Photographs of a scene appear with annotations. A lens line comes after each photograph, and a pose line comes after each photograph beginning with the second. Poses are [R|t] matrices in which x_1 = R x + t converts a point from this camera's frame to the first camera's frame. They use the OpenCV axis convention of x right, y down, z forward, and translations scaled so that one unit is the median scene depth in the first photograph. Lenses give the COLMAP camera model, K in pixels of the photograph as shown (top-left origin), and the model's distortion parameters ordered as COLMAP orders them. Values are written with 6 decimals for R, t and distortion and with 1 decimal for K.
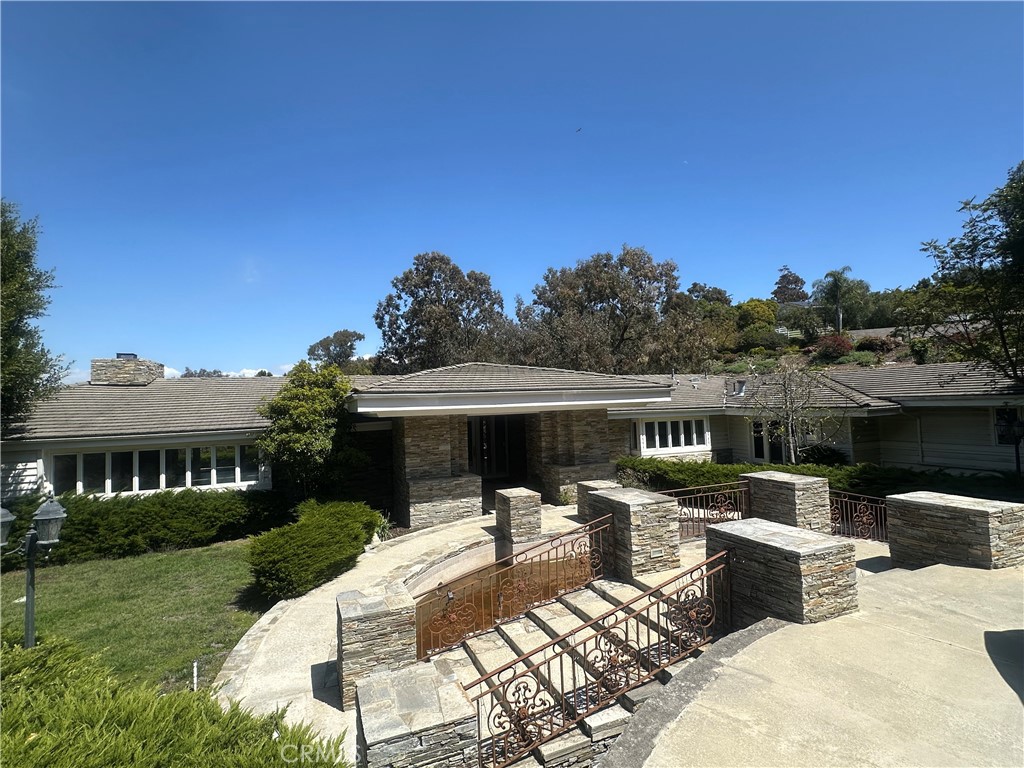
lens RADIAL K [[495.9, 0, 510.9], [0, 495.9, 378.3], [0, 0, 1]] dist [-0.002347, 0.000176]
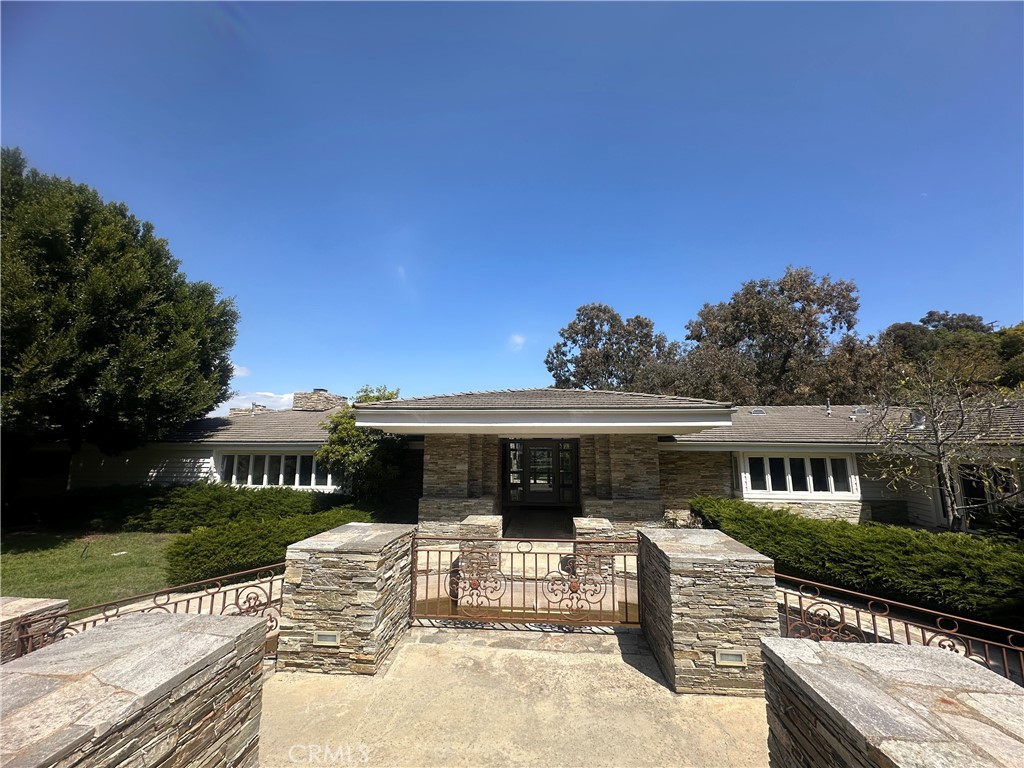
lens RADIAL K [[410.5, 0, 513.0], [0, 410.5, 389.5], [0, 0, 1]] dist [-0.006091, -0.000416]
pose [[0.890217, -0.023841, -0.454912, 0.235541], [-0.010111, 0.997349, -0.072056, 0.029508], [0.455424, 0.068746, 0.887617, 0.212940]]
